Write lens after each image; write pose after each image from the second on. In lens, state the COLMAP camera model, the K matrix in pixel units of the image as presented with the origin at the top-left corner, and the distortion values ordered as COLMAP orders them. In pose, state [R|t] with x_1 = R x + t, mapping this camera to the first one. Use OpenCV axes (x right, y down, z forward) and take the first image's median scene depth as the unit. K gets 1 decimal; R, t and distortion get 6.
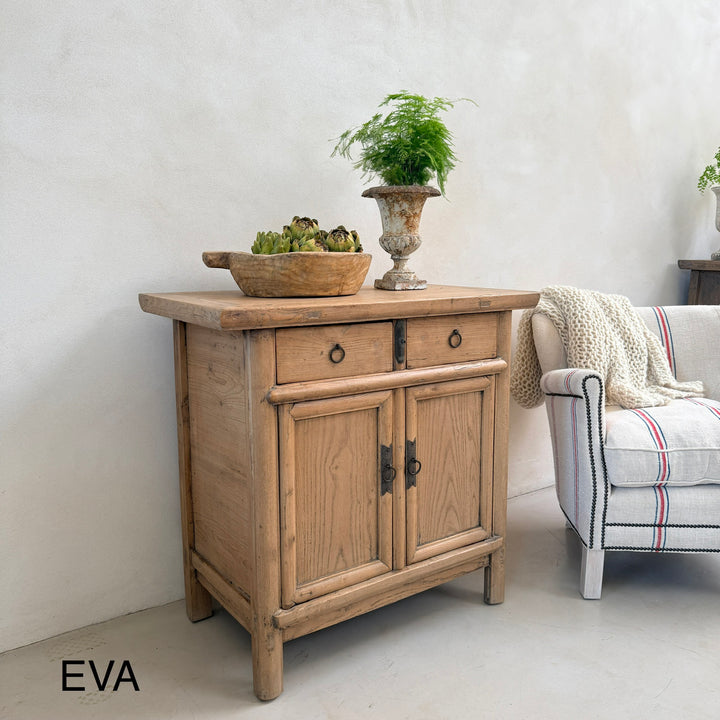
lens RADIAL K [[665.5, 0, 360.0], [0, 665.5, 360.0], [0, 0, 1]] dist [0.186025, -0.406956]
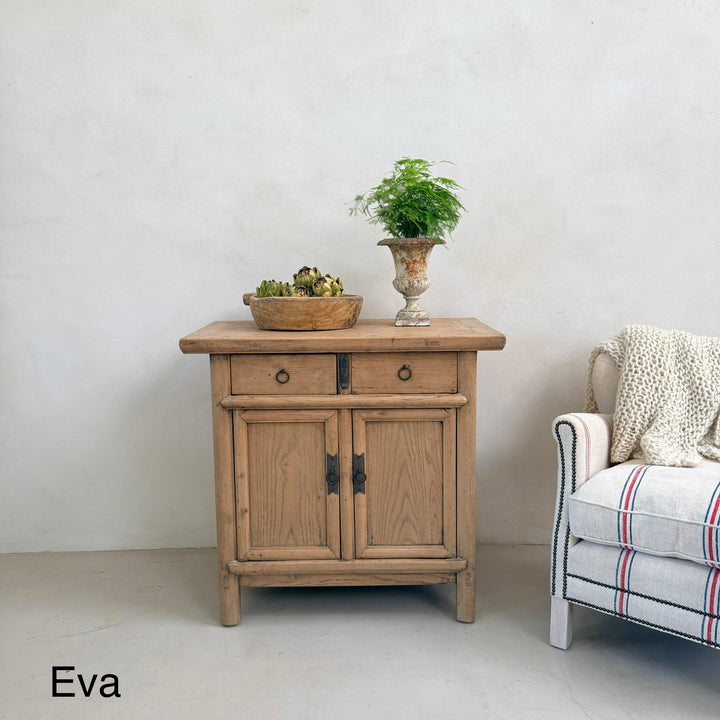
lens RADIAL K [[665.5, 0, 360.0], [0, 665.5, 360.0], [0, 0, 1]] dist [0.186025, -0.406956]
pose [[0.821706, 0.079085, -0.564397, 0.744729], [-0.081782, 0.996438, 0.020558, -0.072745], [0.564013, 0.029265, 0.825247, 0.011045]]
